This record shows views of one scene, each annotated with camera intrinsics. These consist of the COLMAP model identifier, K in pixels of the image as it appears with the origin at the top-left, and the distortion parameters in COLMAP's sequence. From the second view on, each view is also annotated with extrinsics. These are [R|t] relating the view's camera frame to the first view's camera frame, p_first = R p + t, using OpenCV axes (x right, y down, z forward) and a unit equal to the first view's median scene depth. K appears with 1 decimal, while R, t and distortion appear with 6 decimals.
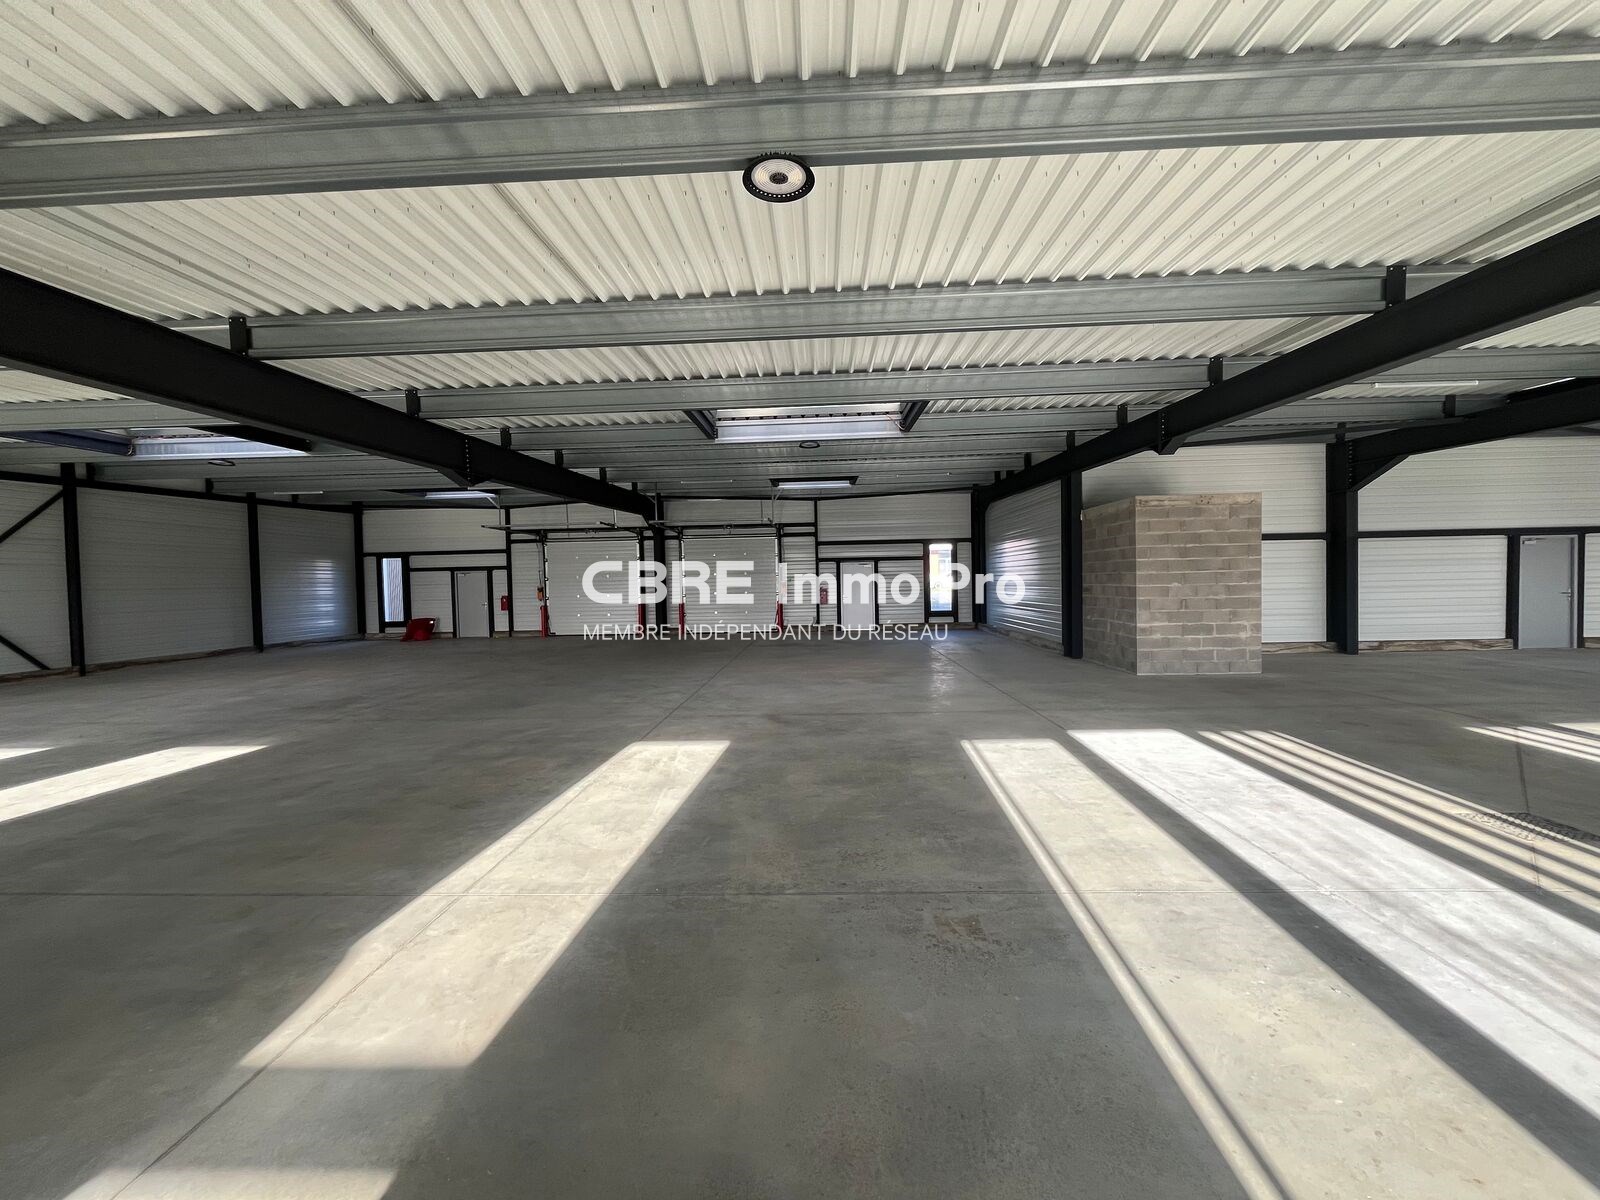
lens RADIAL K [[648.1, 0, 799.6], [0, 648.1, 594.8], [0, 0, 1]] dist [-0.003752, 0.000074]
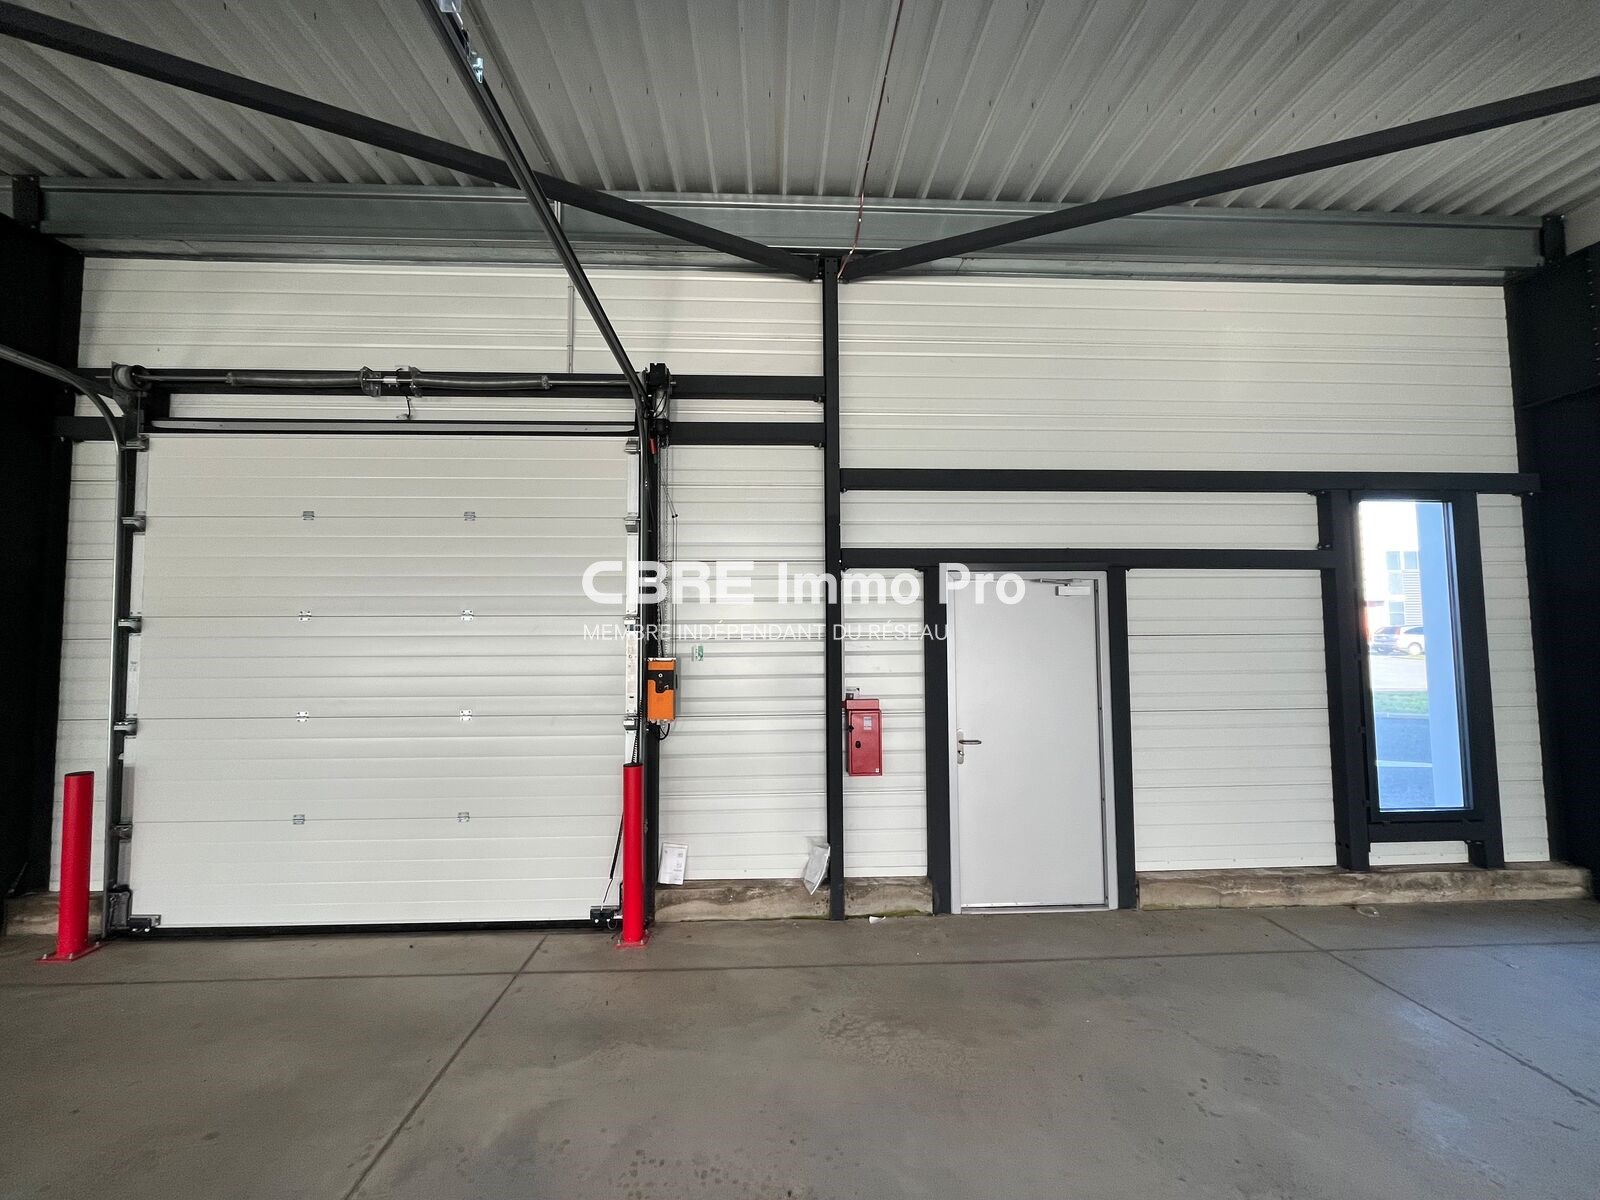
lens RADIAL K [[648.1, 0, 801.6], [0, 648.1, 598.4], [0, 0, 1]] dist [-0.003752, 0.000074]
pose [[0.996646, 0.019595, 0.079449, 0.000524], [-0.012655, 0.996135, -0.086923, -0.023134], [-0.080846, 0.085626, 0.993042, 0.799489]]
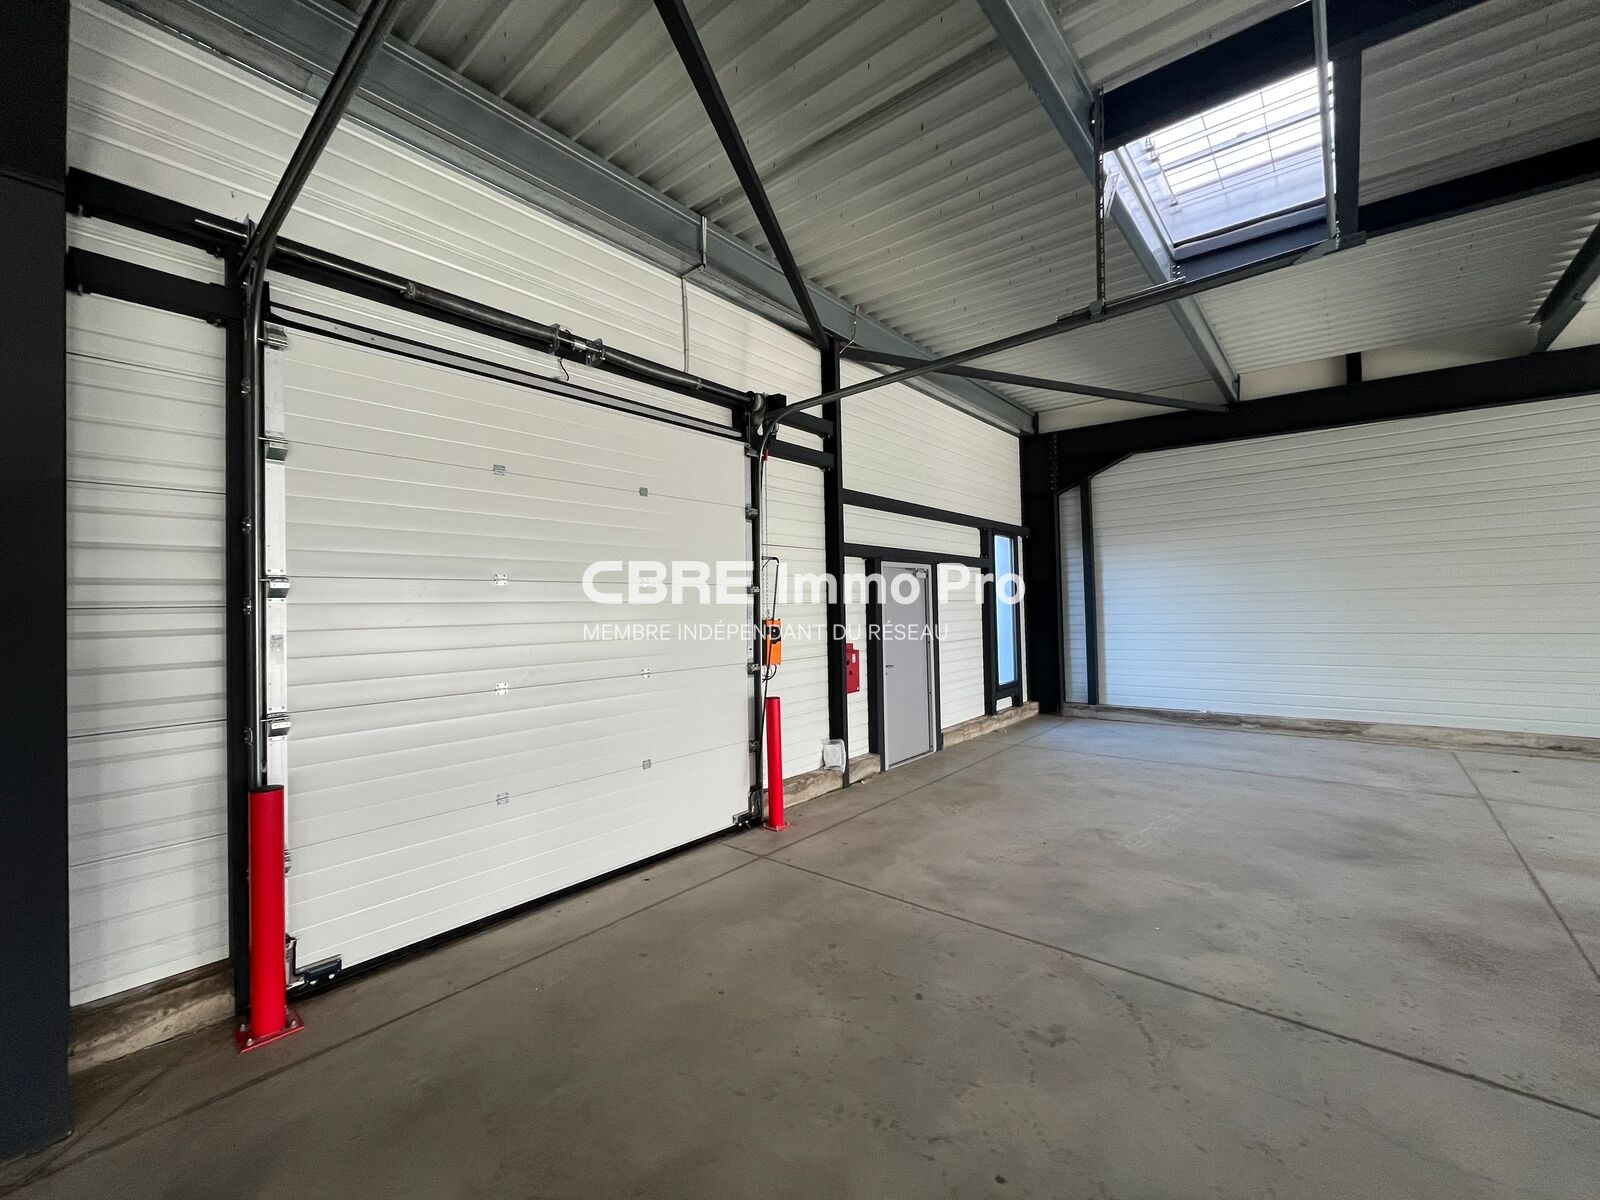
lens RADIAL K [[648.1, 0, 798.3], [0, 648.1, 599.1], [0, 0, 1]] dist [-0.003752, 0.000074]
pose [[0.620885, 0.017719, 0.783701, -0.219851], [0.030264, 0.998457, -0.046551, -0.016811], [-0.783317, 0.052621, 0.619391, 0.829680]]
